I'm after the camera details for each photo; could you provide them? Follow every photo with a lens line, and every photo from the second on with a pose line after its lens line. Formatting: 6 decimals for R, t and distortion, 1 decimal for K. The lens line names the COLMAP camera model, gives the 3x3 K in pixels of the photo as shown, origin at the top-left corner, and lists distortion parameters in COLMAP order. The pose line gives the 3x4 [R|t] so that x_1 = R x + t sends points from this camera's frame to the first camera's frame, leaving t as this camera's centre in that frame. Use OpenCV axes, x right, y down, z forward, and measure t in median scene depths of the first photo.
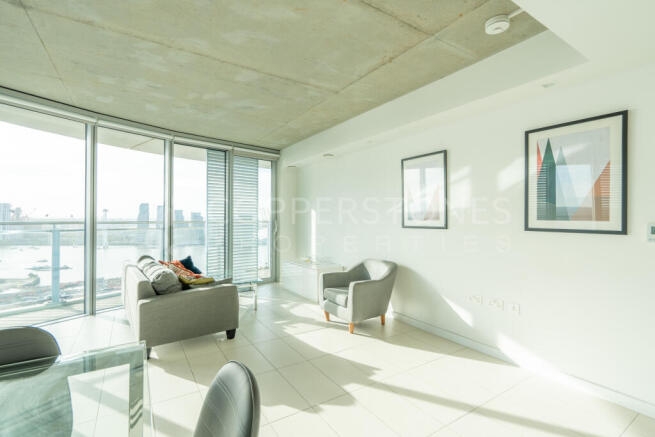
lens RADIAL K [[304.2, 0, 327.5], [0, 304.2, 218.5], [0, 0, 1]] dist [0.001325, 0.000306]
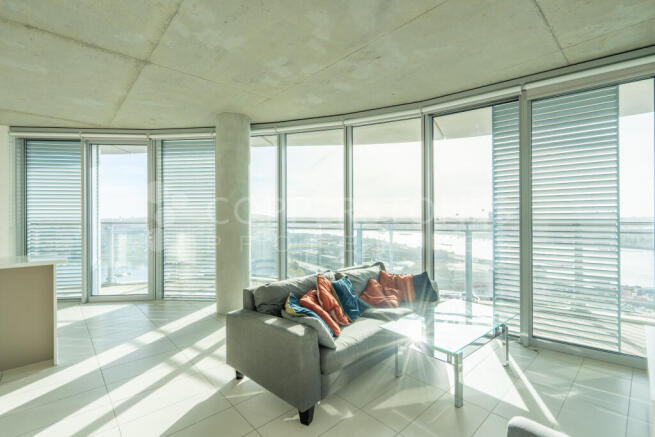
lens RADIAL K [[304.2, 0, 327.5], [0, 304.2, 218.5], [0, 0, 1]] dist [0.001325, 0.000306]
pose [[0.181285, -0.012510, -0.983351, 0.279712], [0.012073, 0.999872, -0.010495, 0.009680], [0.983356, -0.009969, 0.181413, 0.950267]]
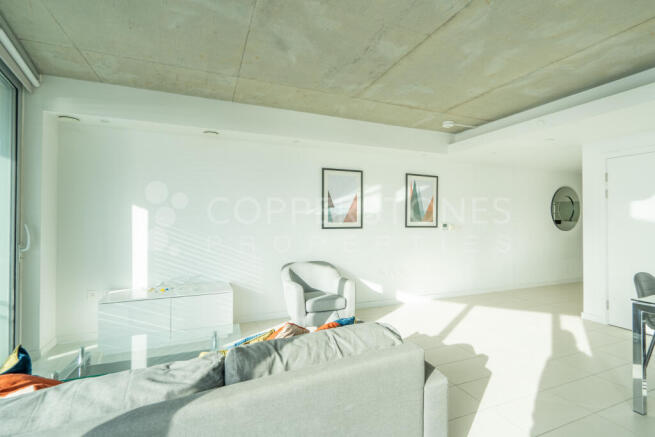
lens RADIAL K [[299.8, 0, 326.8], [0, 299.8, 216.2], [0, 0, 1]] dist [-0.000277, 0.000080]
pose [[0.188116, 0.011762, 0.982076, -1.003463], [-0.002339, 0.999931, -0.011527, -0.004643], [-0.982144, -0.000128, 0.188130, 0.935718]]
